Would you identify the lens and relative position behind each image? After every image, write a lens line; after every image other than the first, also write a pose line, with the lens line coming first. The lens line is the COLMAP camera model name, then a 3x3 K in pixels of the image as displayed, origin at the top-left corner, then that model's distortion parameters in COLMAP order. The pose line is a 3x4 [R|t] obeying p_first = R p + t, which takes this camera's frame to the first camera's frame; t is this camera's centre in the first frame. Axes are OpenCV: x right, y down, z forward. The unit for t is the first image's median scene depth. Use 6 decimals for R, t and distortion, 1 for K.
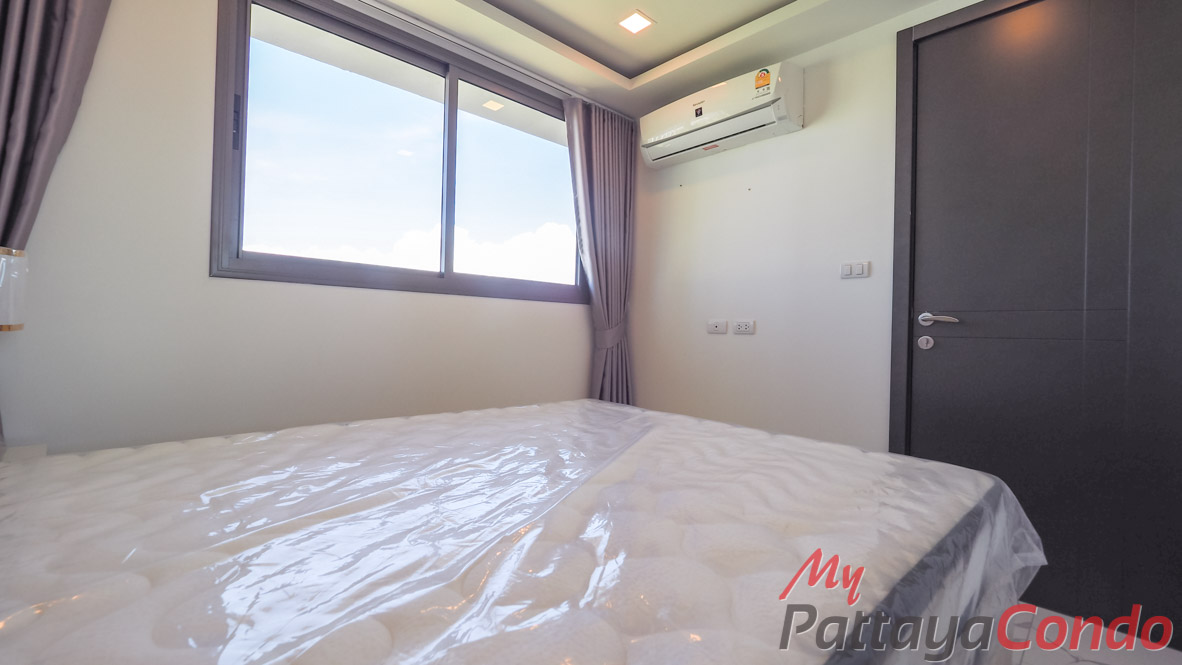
lens RADIAL K [[507.7, 0, 583.7], [0, 507.7, 327.9], [0, 0, 1]] dist [-0.015623, -0.000338]
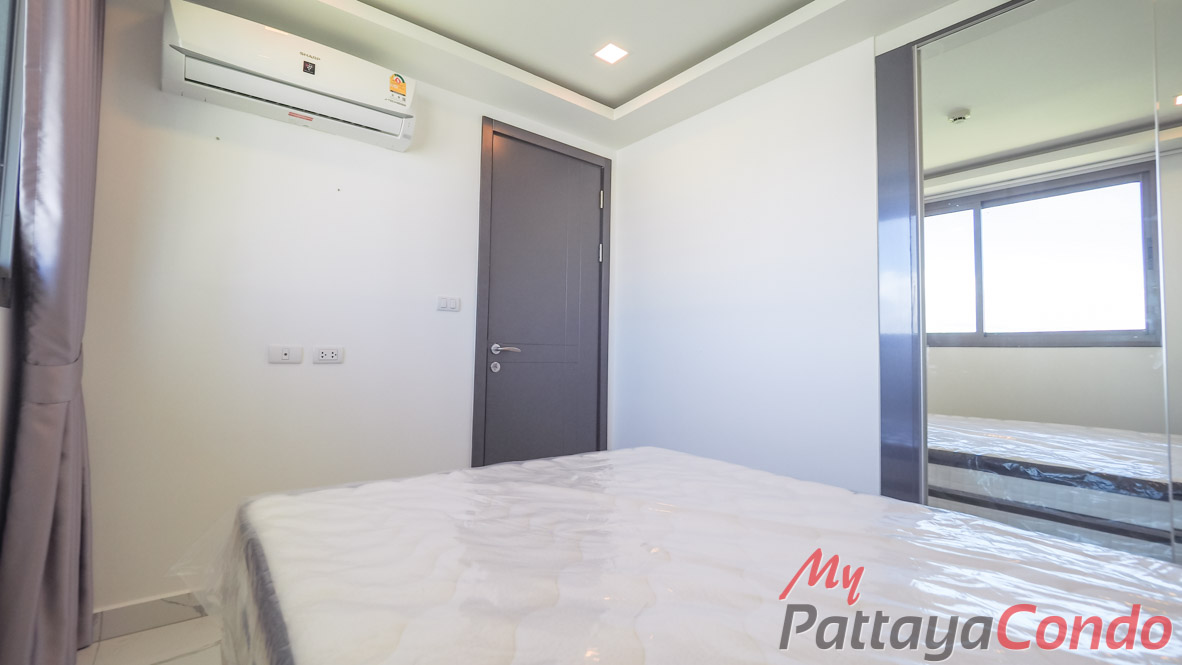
lens RADIAL K [[507.7, 0, 583.7], [0, 507.7, 327.9], [0, 0, 1]] dist [-0.015623, -0.000338]
pose [[0.055575, 0.037776, 0.997740, -0.531439], [-0.014275, 0.999212, -0.037037, -0.023453], [-0.998352, -0.012185, 0.056070, 0.613509]]
